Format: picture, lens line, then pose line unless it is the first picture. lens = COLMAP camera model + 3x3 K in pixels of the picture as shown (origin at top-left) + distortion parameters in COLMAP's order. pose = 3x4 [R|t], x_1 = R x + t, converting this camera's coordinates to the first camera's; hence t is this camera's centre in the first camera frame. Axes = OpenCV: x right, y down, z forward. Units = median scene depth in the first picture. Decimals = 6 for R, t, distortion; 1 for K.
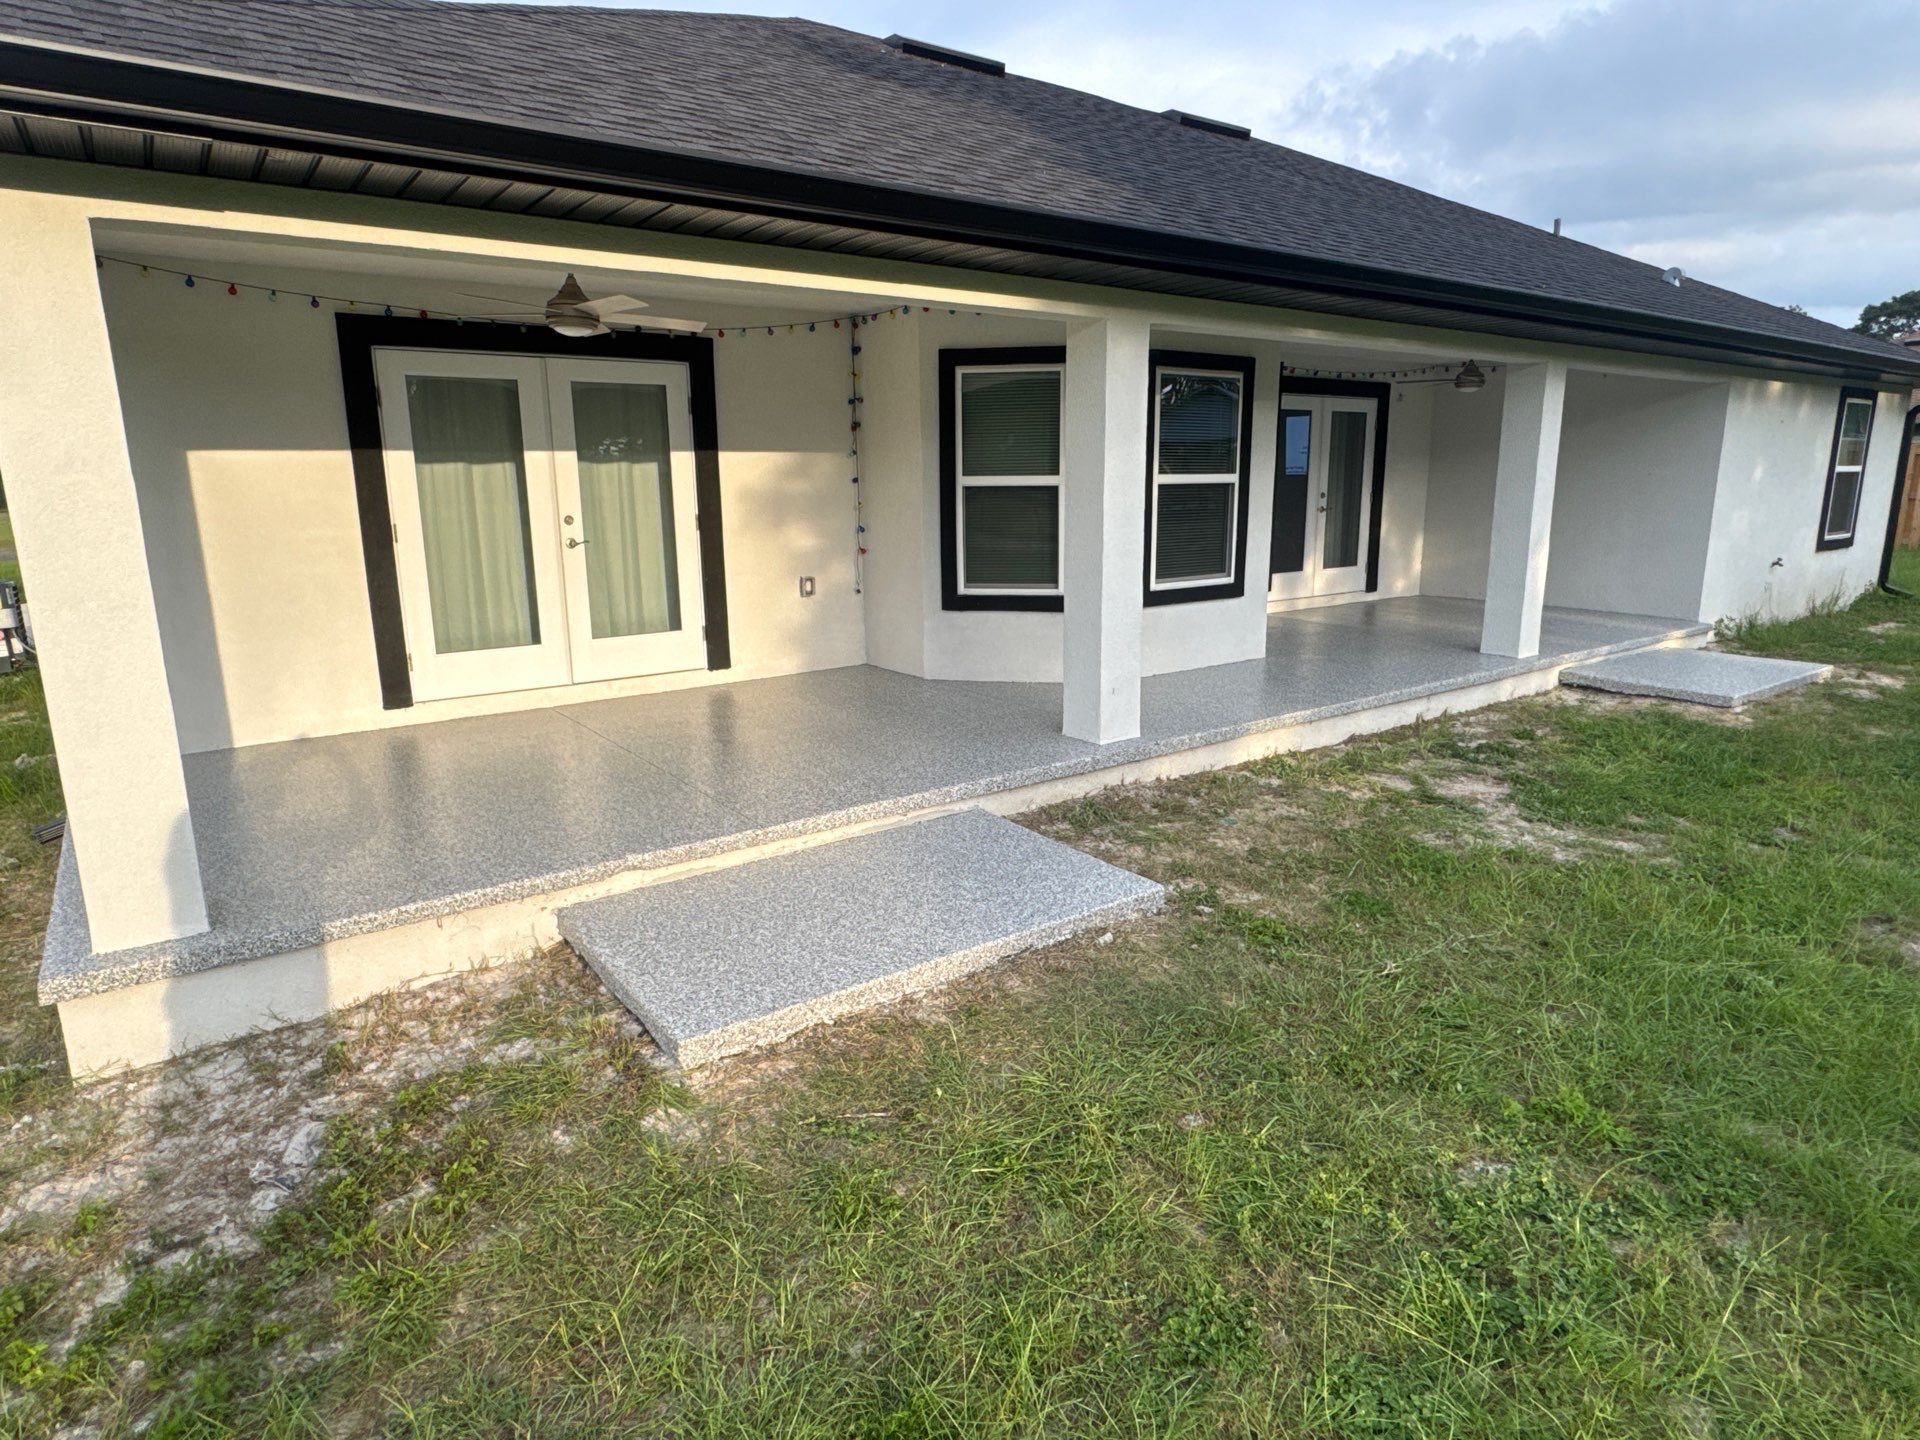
lens RADIAL K [[1105.0, 0, 962.4], [0, 1105.0, 717.0], [0, 0, 1]] dist [0.001735, 0.000367]
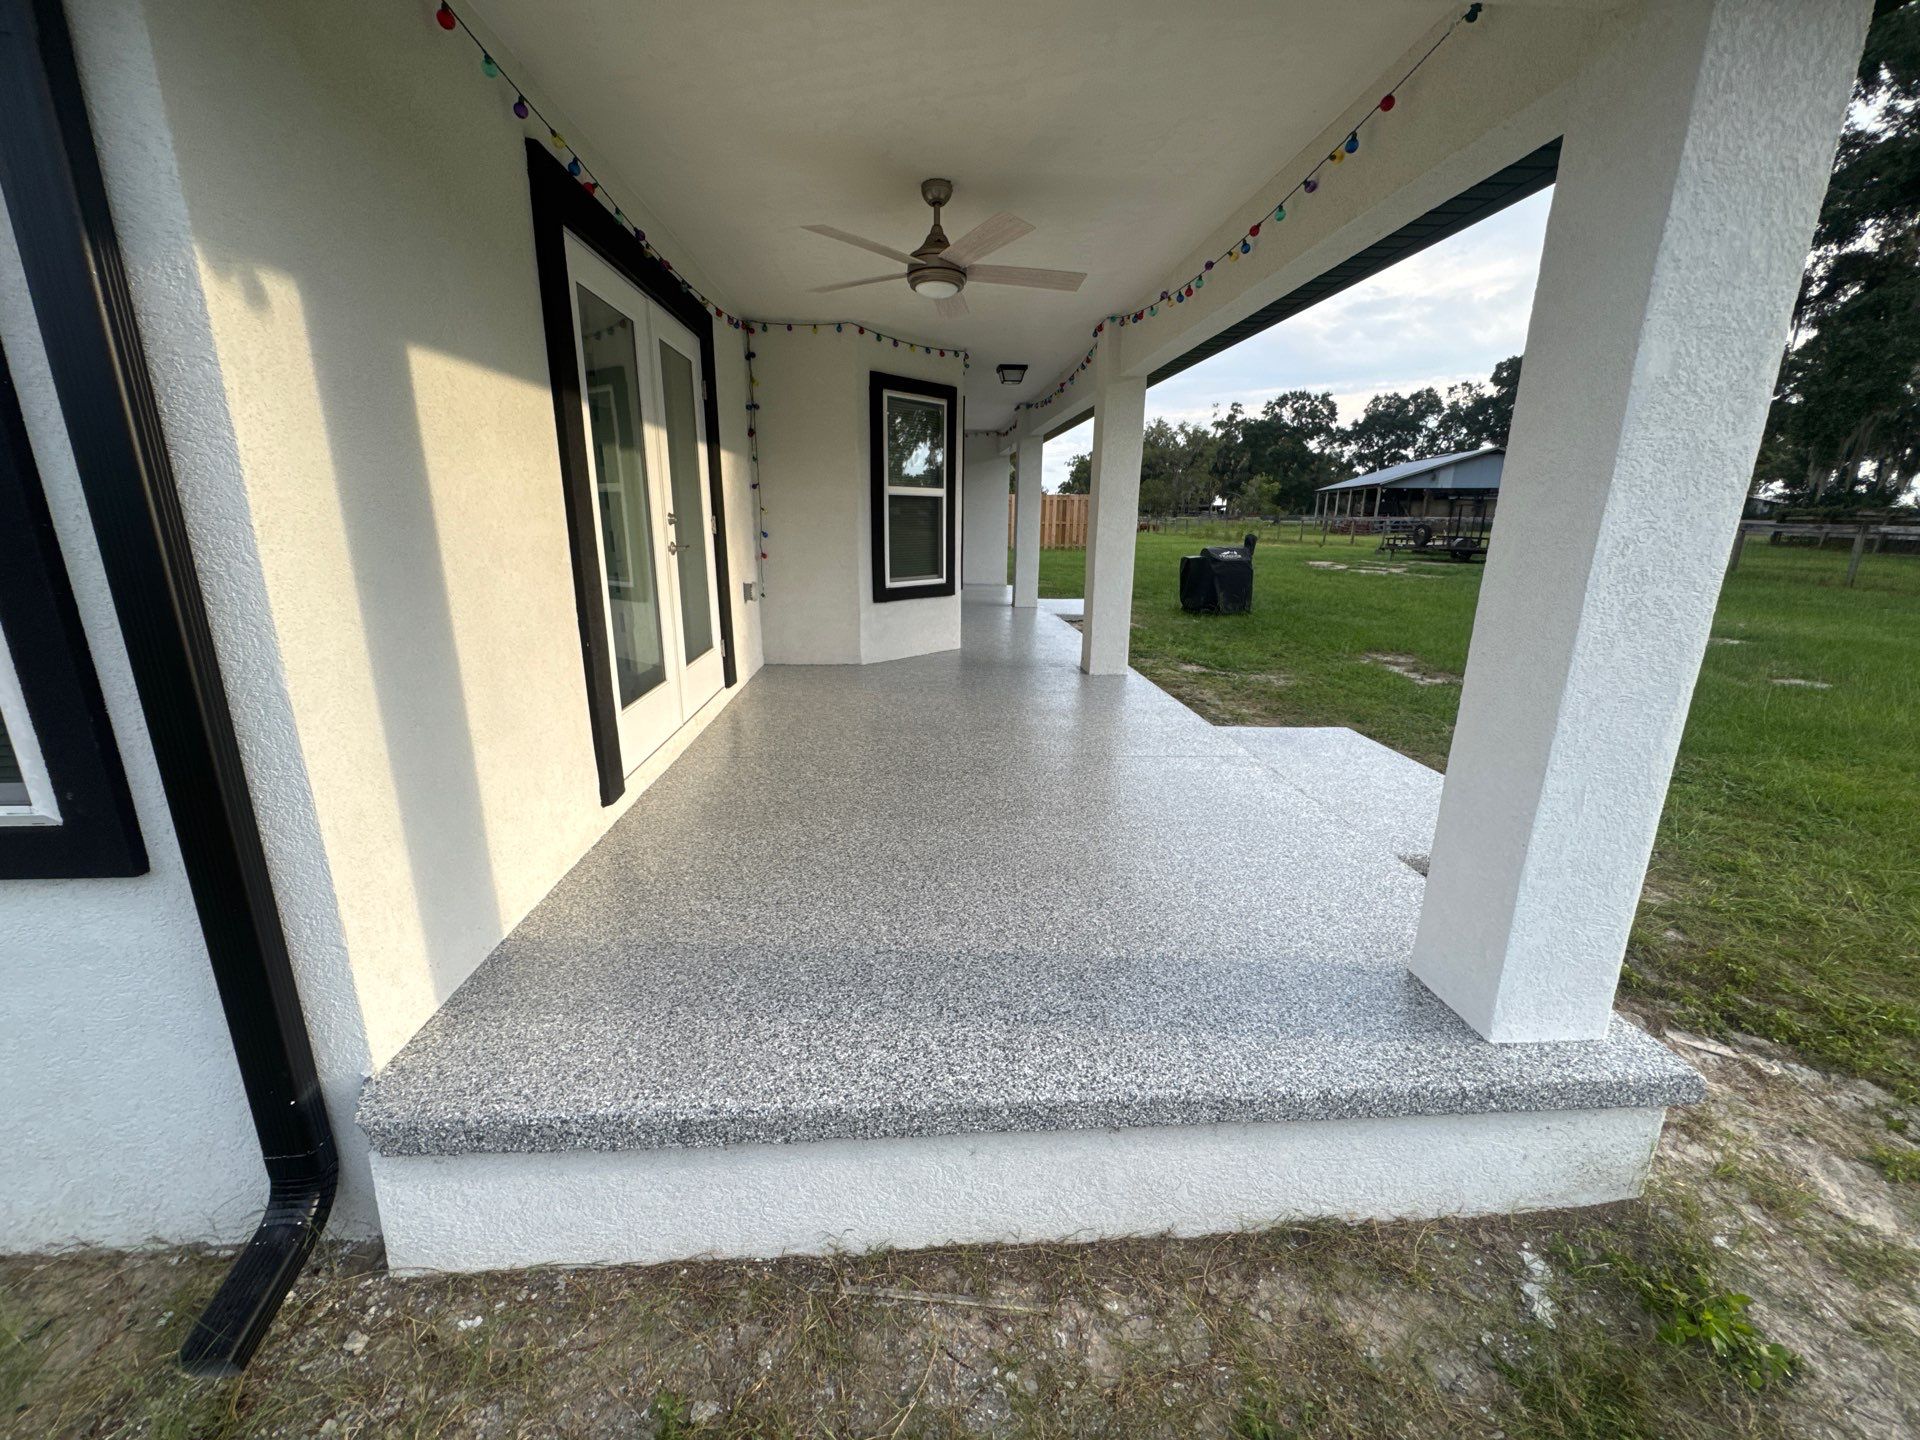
lens RADIAL K [[785.3, 0, 959.5], [0, 785.3, 726.6], [0, 0, 1]] dist [-0.000449, -0.000060]
pose [[0.548480, -0.201481, 0.811526, -0.672807], [0.163558, 0.977639, 0.132179, -0.064877], [-0.820011, 0.060234, 0.569170, 0.469936]]
